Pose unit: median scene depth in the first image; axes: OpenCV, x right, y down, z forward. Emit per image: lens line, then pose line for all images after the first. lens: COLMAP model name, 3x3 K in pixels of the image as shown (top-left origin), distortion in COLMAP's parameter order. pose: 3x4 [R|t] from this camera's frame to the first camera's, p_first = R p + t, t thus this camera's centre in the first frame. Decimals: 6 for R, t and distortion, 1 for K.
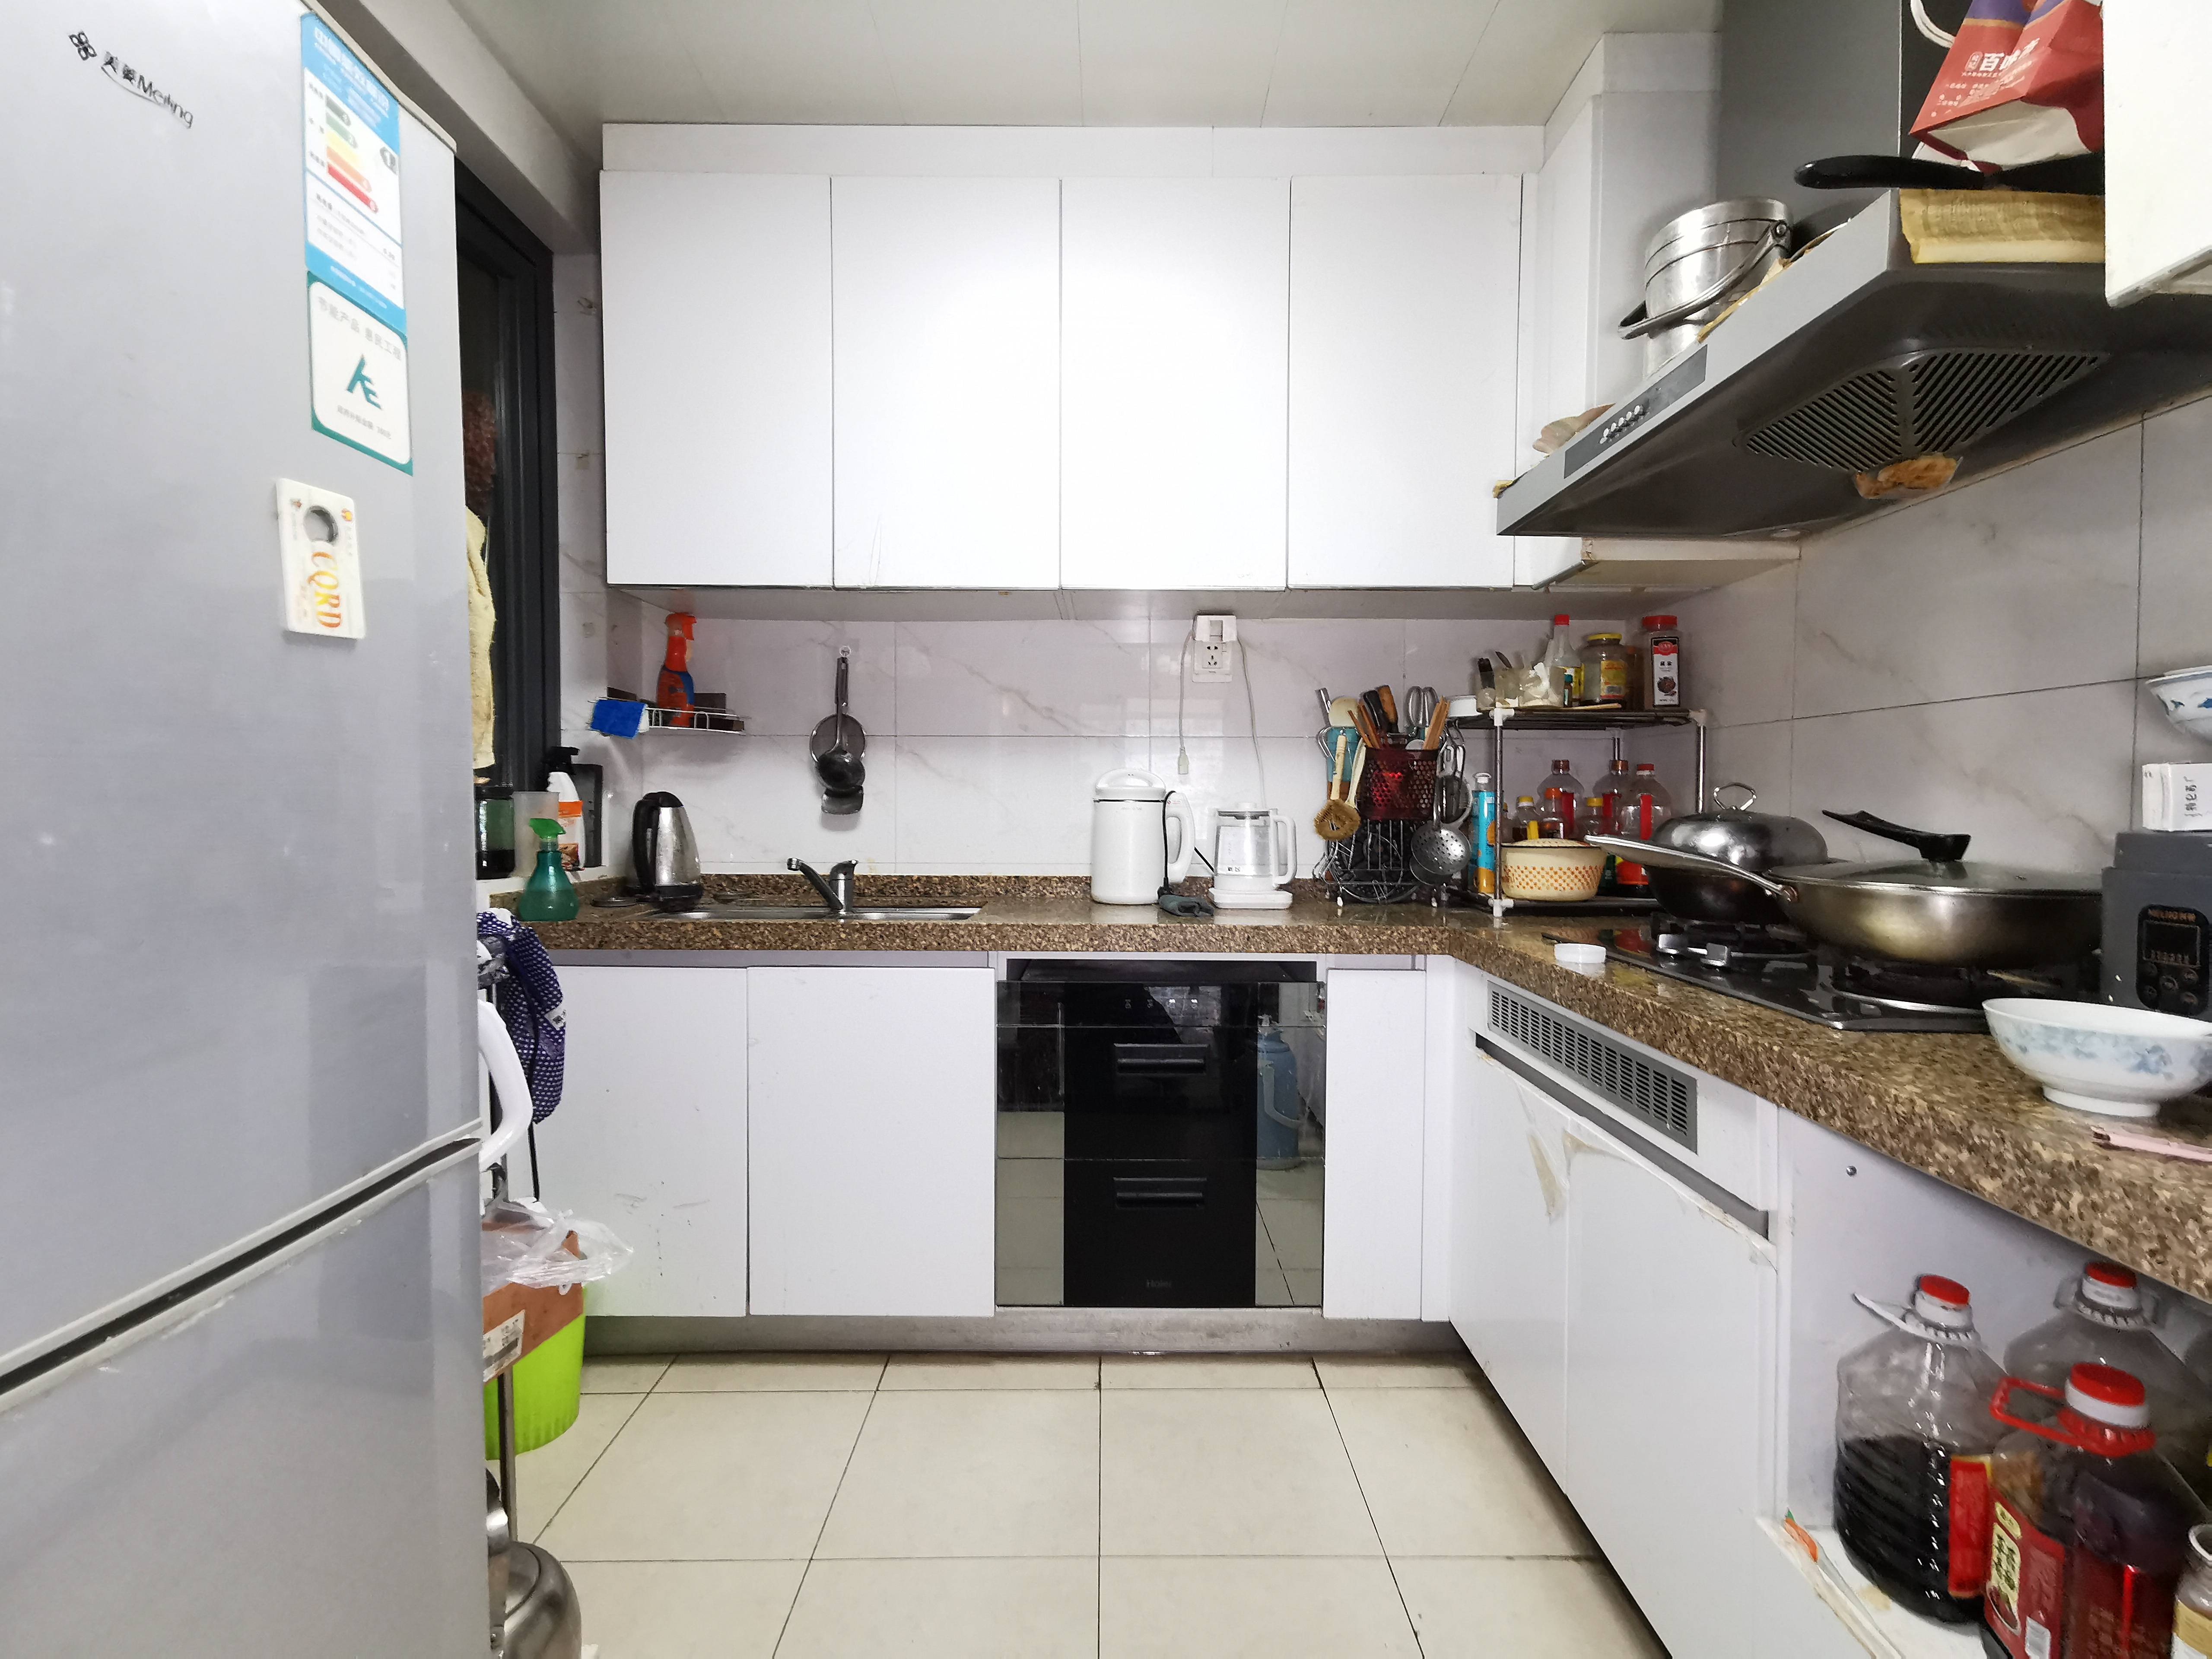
lens RADIAL K [[1029.9, 0, 1111.1], [0, 1029.9, 821.6], [0, 0, 1]] dist [-0.000852, -0.000127]
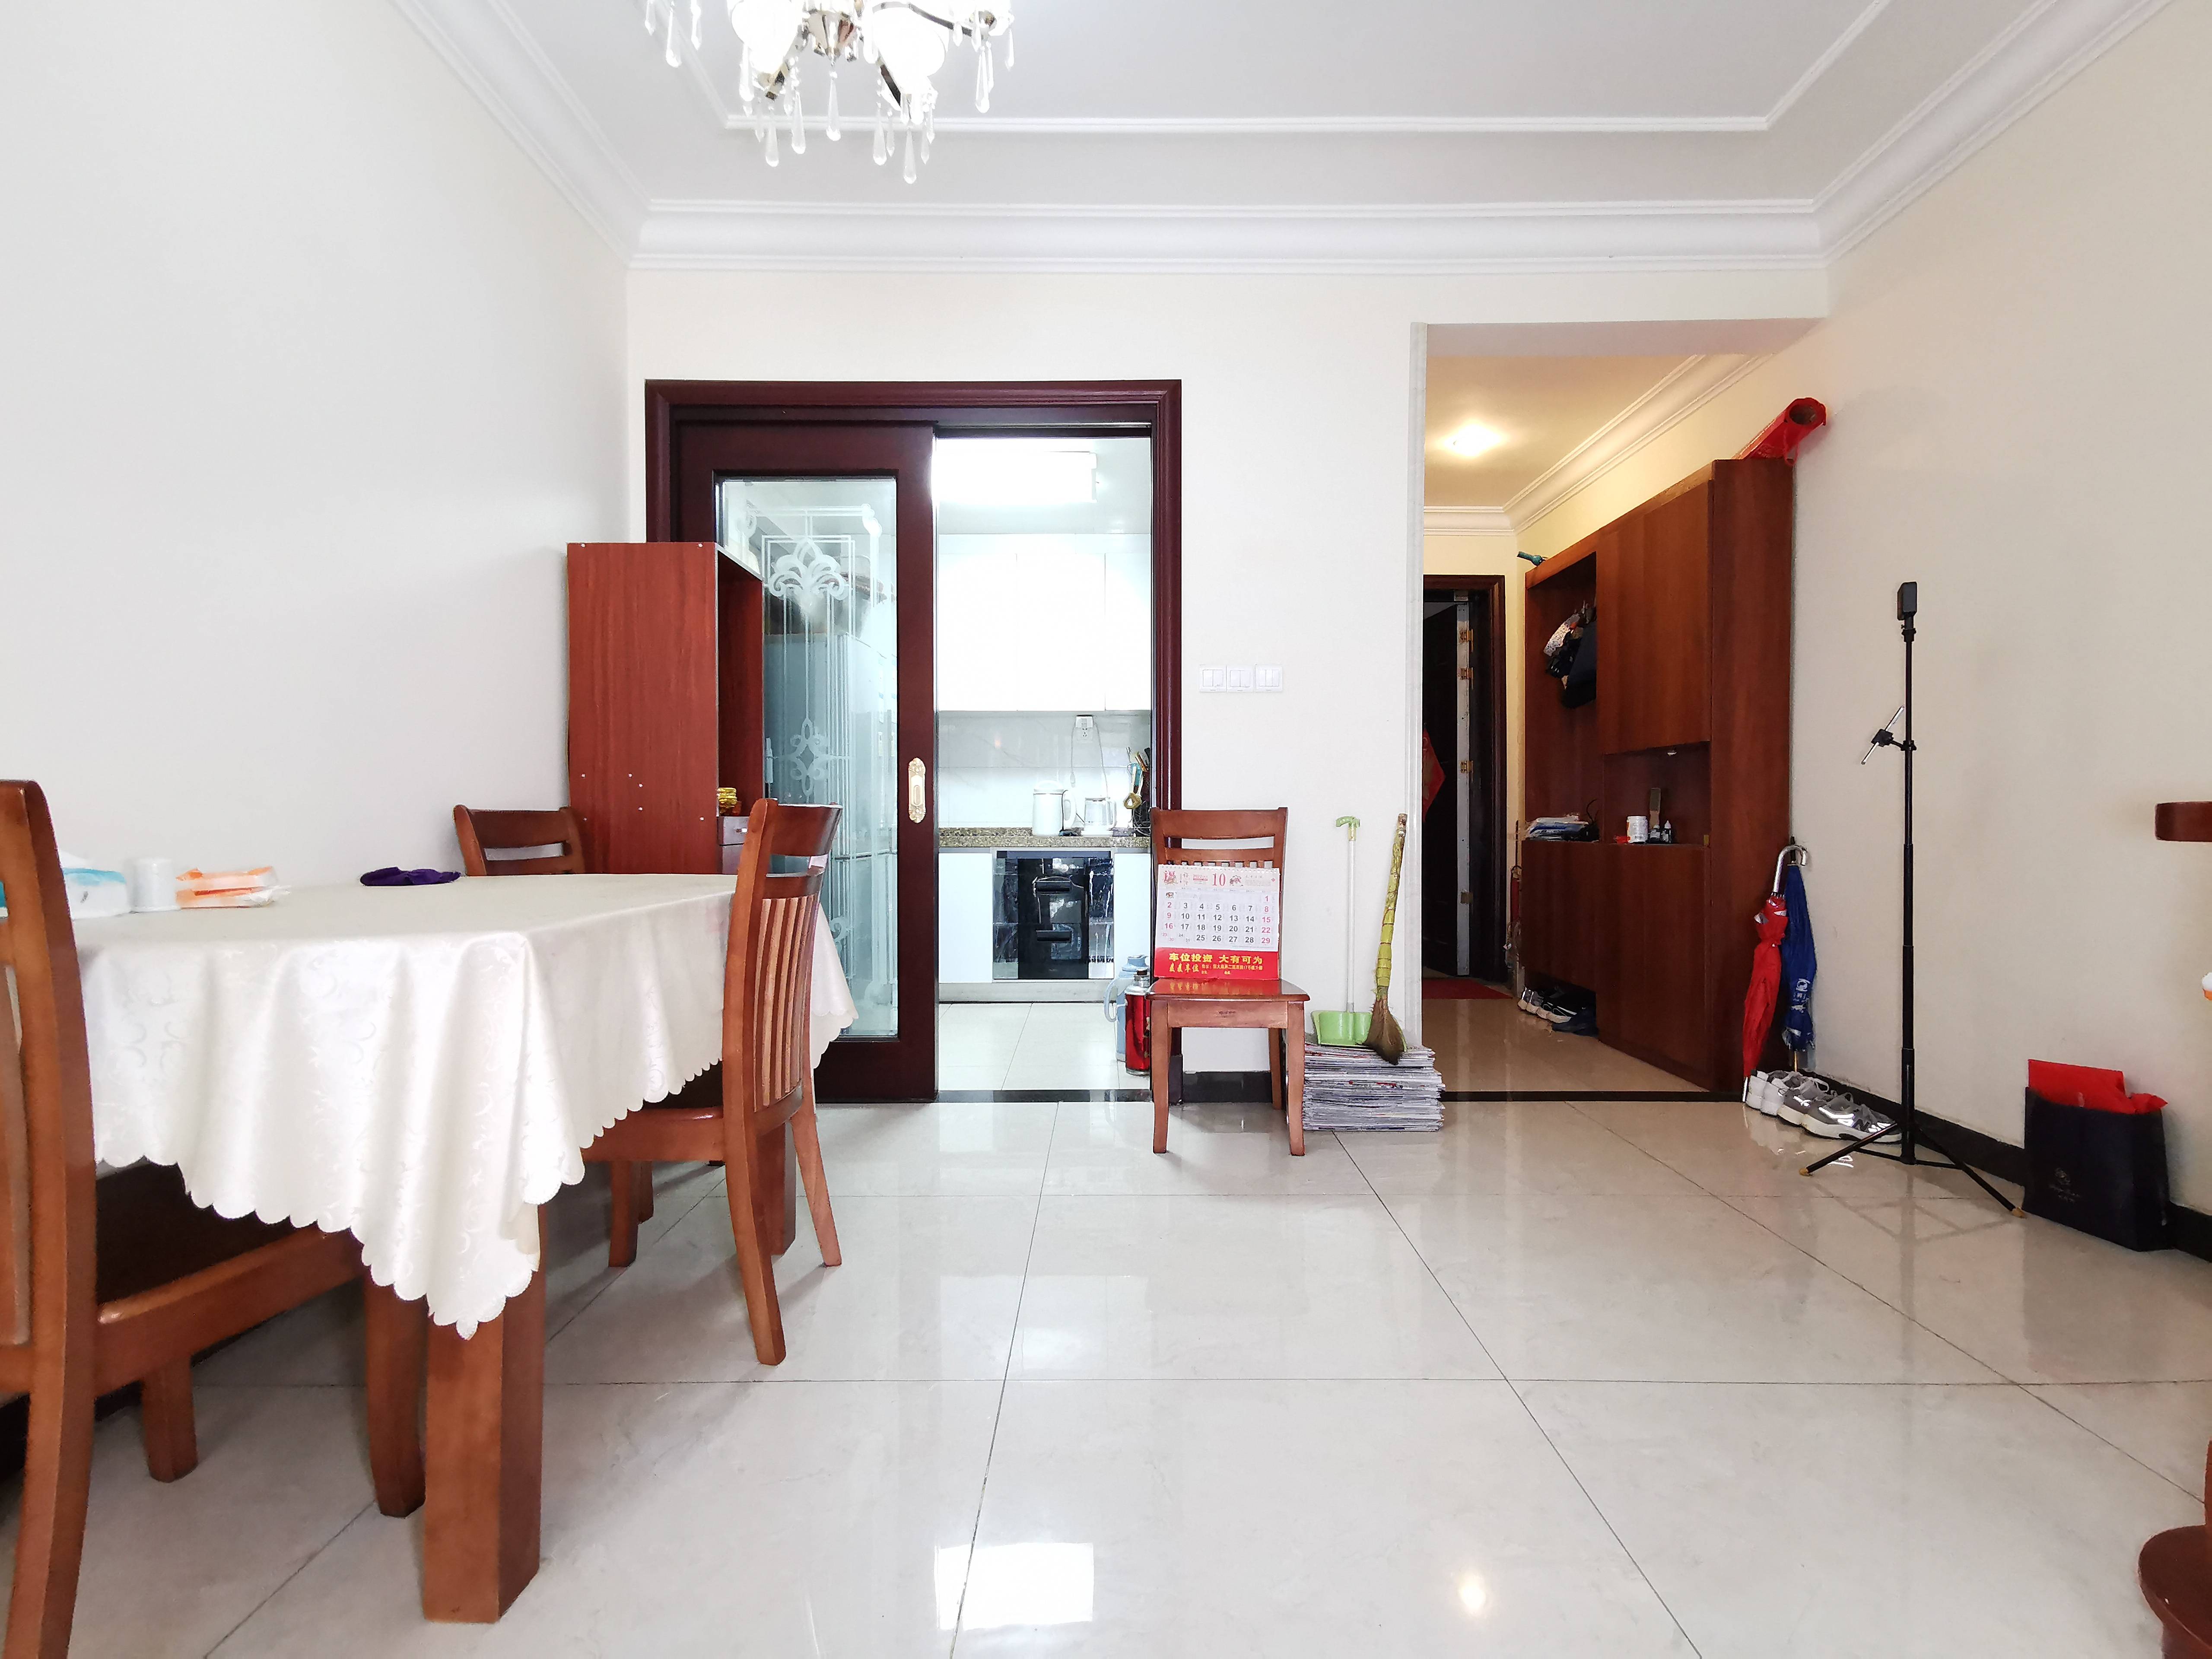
lens RADIAL K [[1029.9, 0, 1112.5], [0, 1029.9, 834.6], [0, 0, 1]] dist [-0.000852, -0.000127]
pose [[0.999874, -0.003776, 0.015398, 0.133461], [0.004198, 0.999614, -0.027474, 0.141705], [-0.015289, 0.027535, 0.999504, -1.406228]]
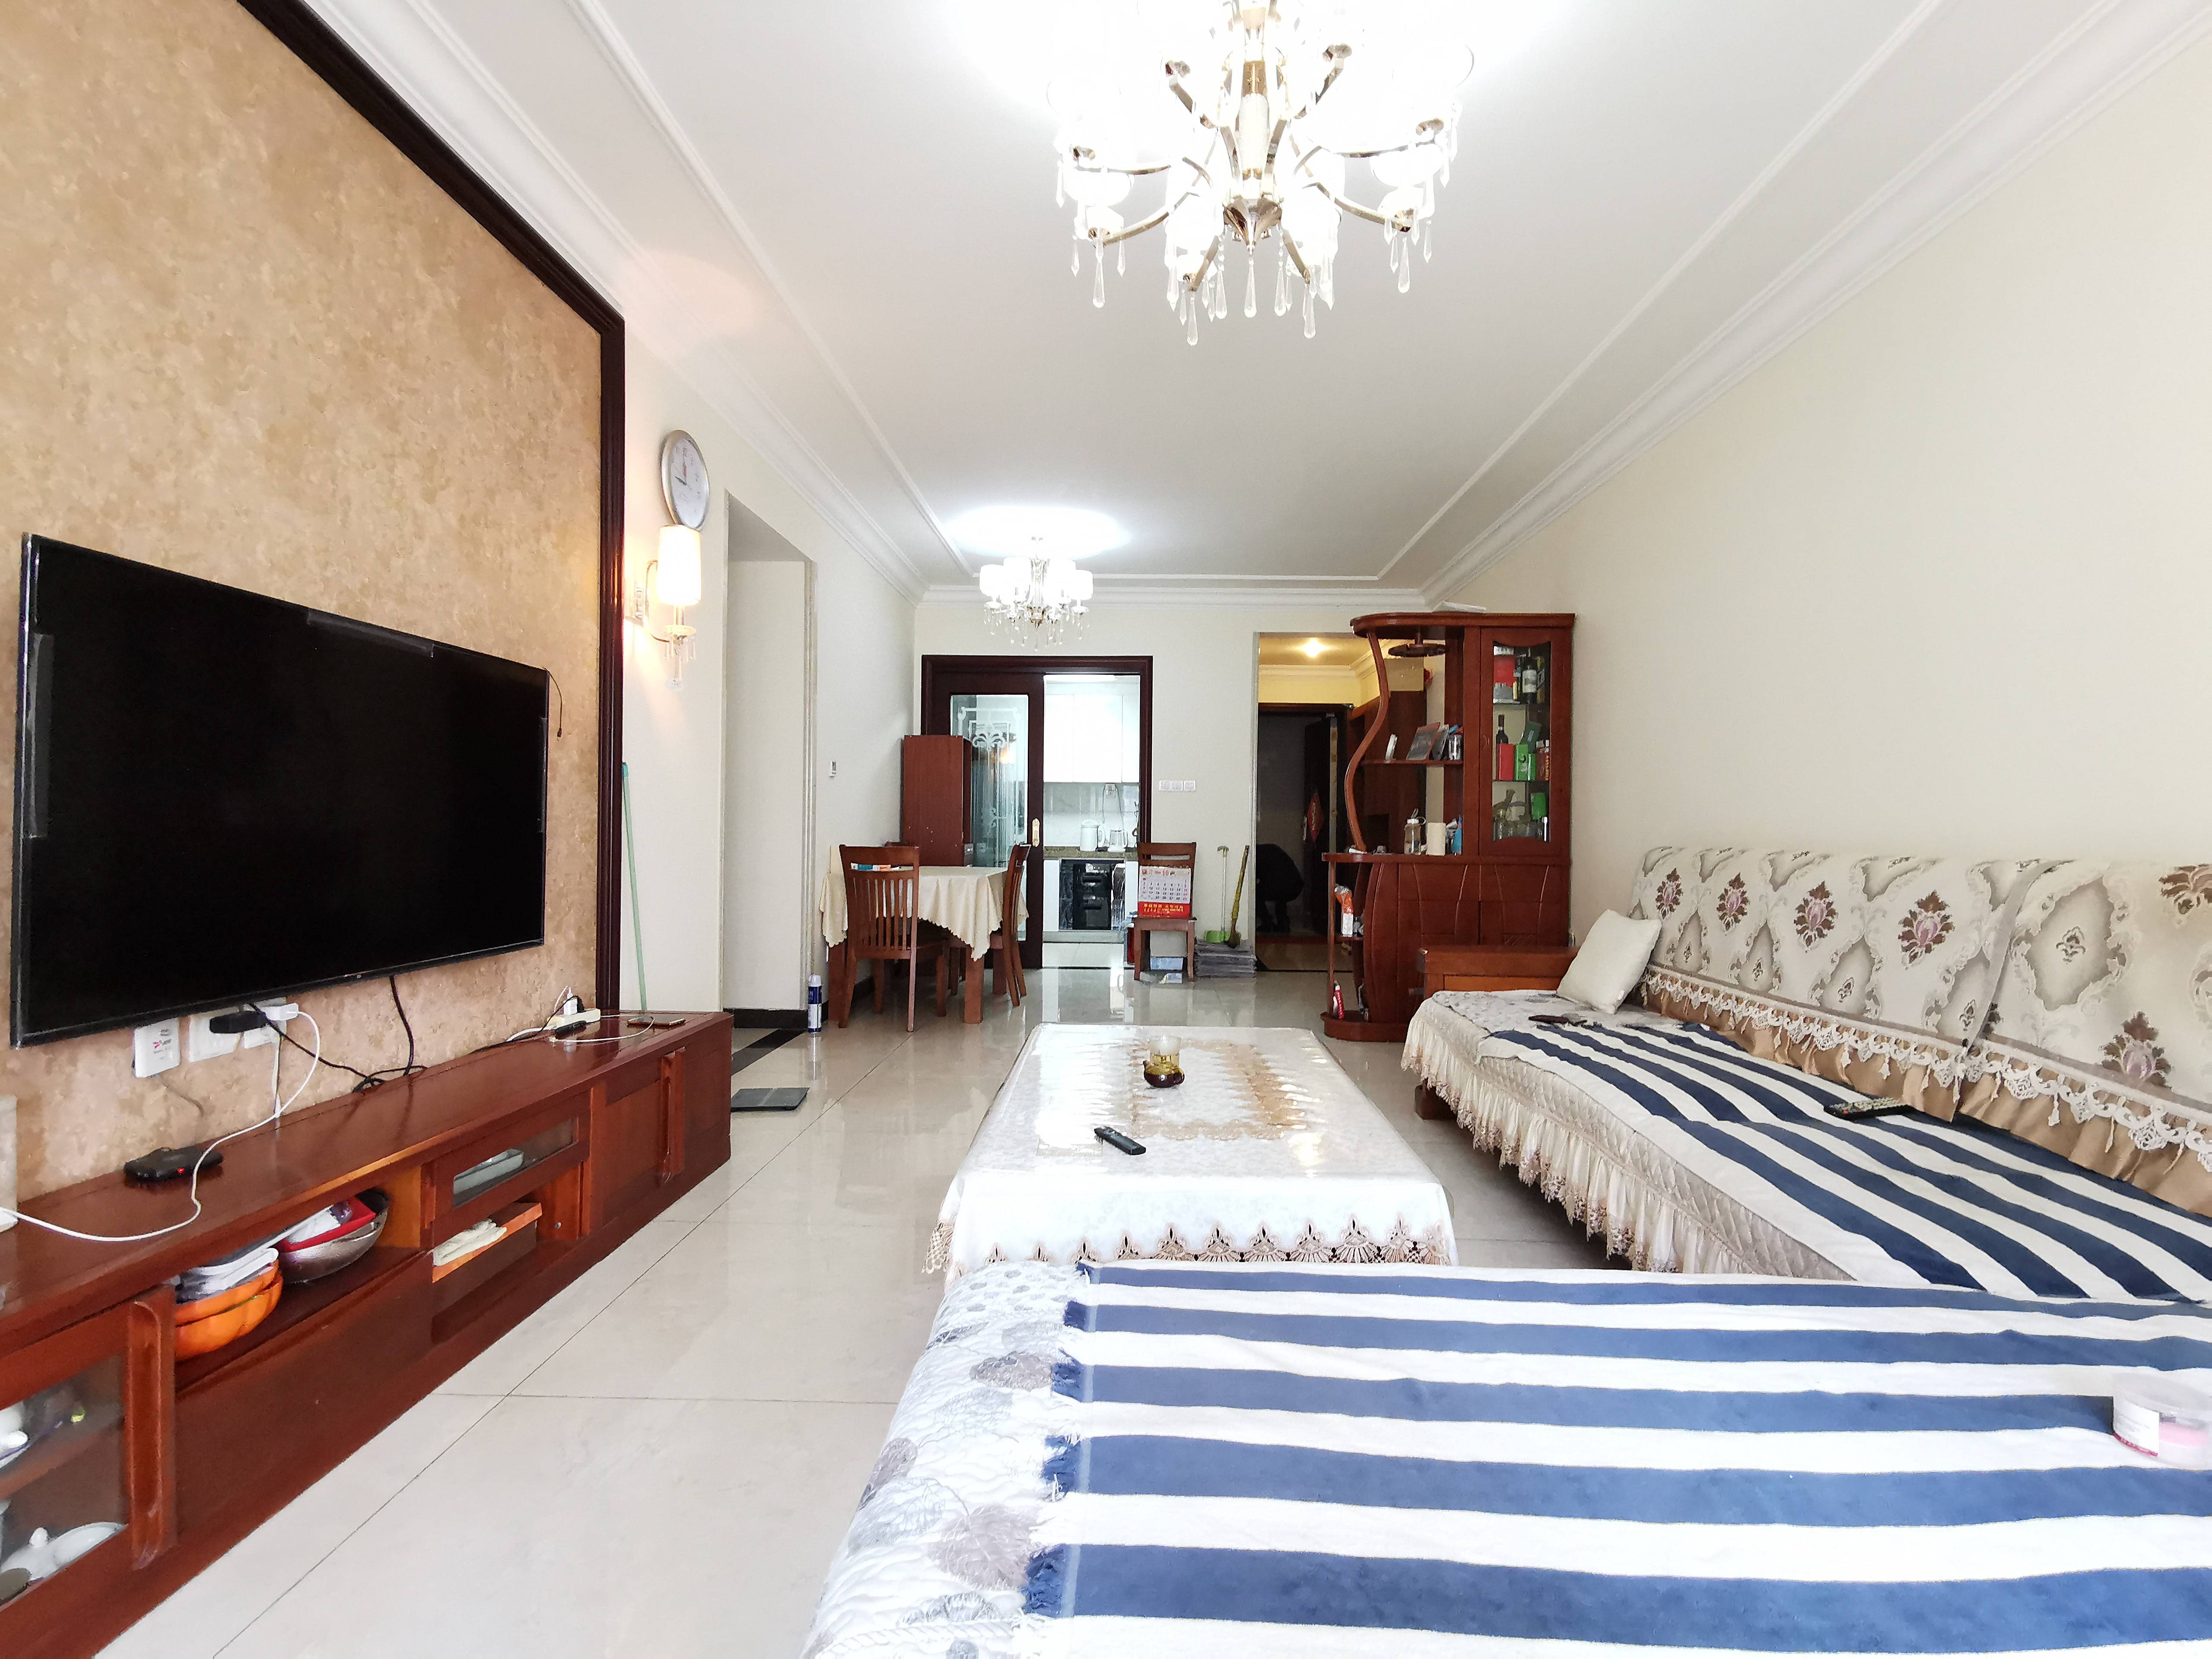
lens RADIAL K [[1029.9, 0, 1104.6], [0, 1029.9, 828.9], [0, 0, 1]] dist [-0.000852, -0.000127]
pose [[0.999738, 0.007240, -0.021737, 0.176921], [-0.008051, 0.999266, -0.037463, 0.149591], [0.021450, 0.037628, 0.999062, -3.429682]]
